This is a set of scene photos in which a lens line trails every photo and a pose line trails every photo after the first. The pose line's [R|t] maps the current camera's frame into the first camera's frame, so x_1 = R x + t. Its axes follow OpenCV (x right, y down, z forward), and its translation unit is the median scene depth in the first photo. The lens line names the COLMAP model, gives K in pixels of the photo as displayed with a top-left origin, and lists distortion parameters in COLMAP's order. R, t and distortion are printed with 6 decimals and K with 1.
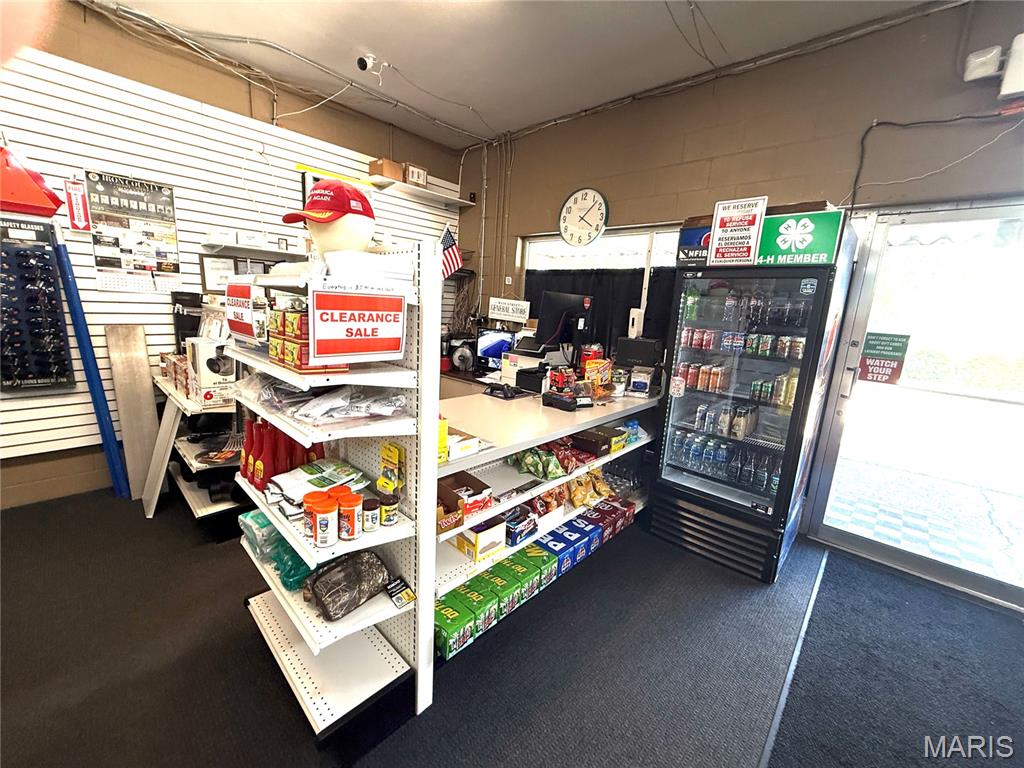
lens RADIAL K [[409.3, 0, 510.0], [0, 409.3, 387.6], [0, 0, 1]] dist [0.000313, -0.000177]
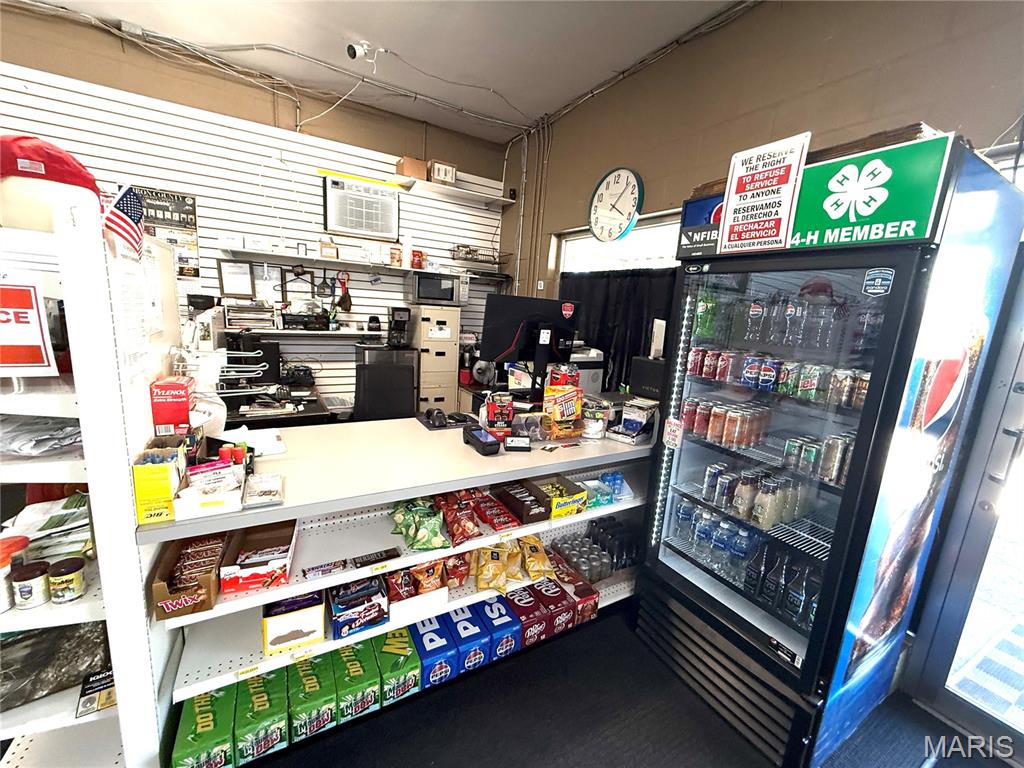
lens RADIAL K [[409.3, 0, 509.3], [0, 409.3, 386.7], [0, 0, 1]] dist [0.000313, -0.000177]
pose [[0.955704, 0.066923, -0.286620, 0.307274], [-0.074524, 0.997096, -0.015679, -0.044147], [0.284738, 0.036344, 0.957916, 0.243891]]
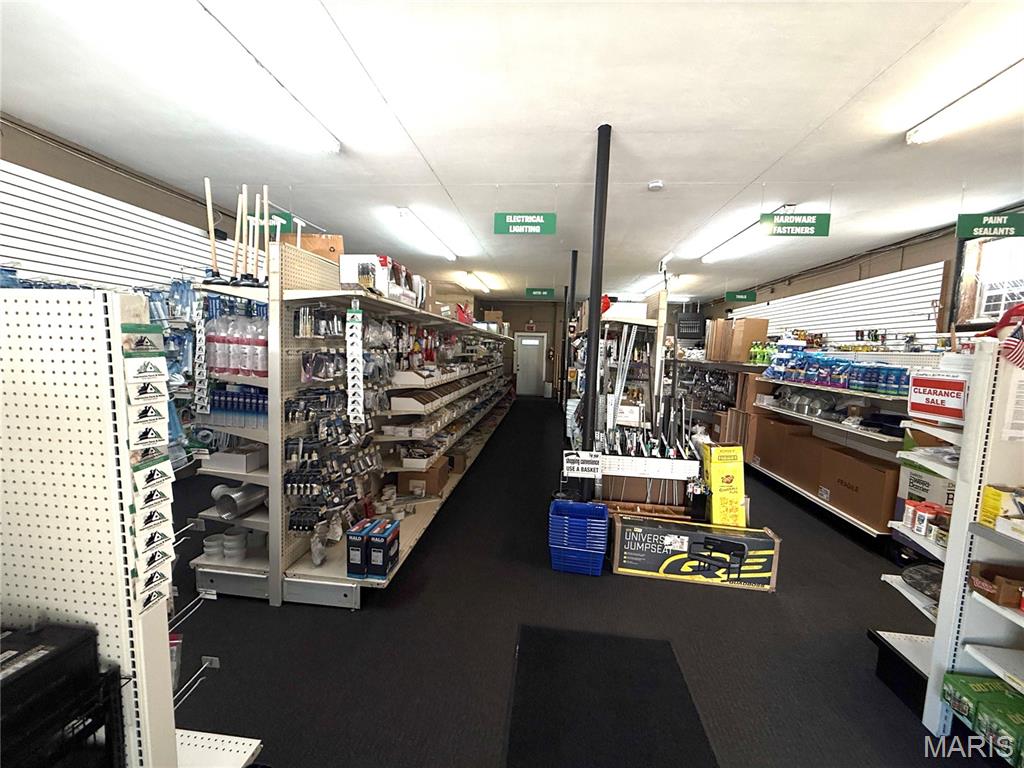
lens RADIAL K [[409.3, 0, 508.6], [0, 409.3, 386.0], [0, 0, 1]] dist [0.000313, -0.000177]
pose [[-0.796541, -0.025066, -0.604065, 0.795074], [-0.195189, 0.956299, 0.217701, -0.087777], [0.572210, 0.291314, -0.766624, 0.506075]]
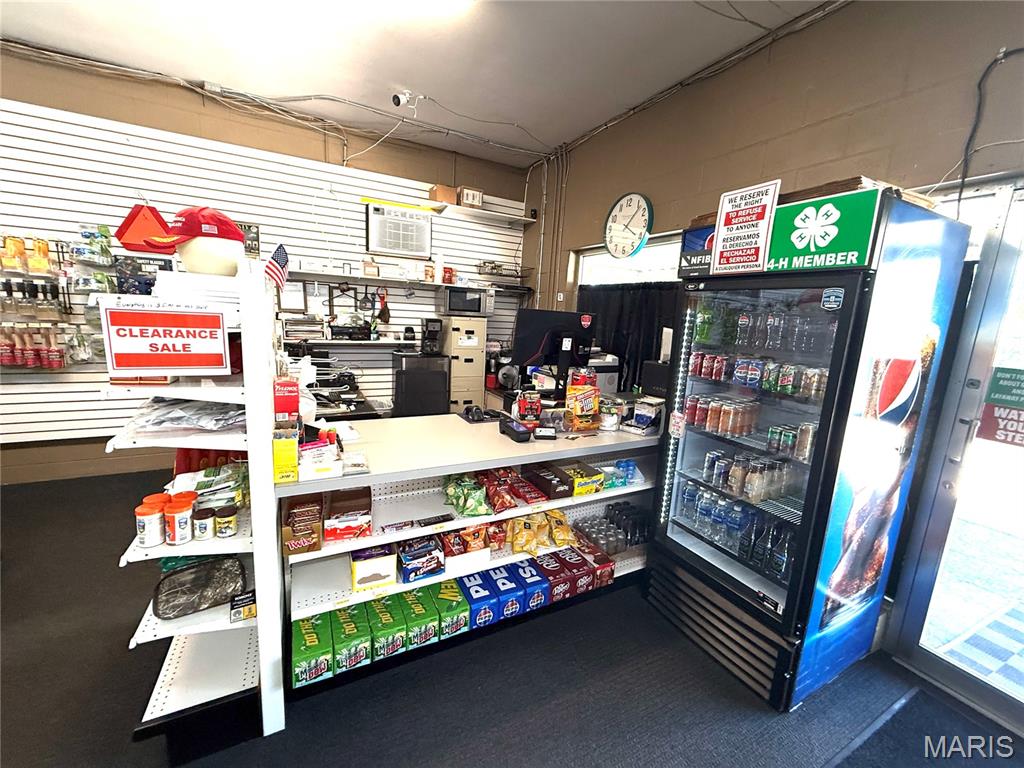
lens RADIAL K [[409.3, 0, 509.0], [0, 409.3, 387.1], [0, 0, 1]] dist [0.000313, -0.000177]
pose [[0.942986, 0.057221, -0.327876, 0.324240], [-0.070892, 0.997036, -0.029886, -0.025846], [0.325194, 0.051426, 0.944248, 0.119178]]
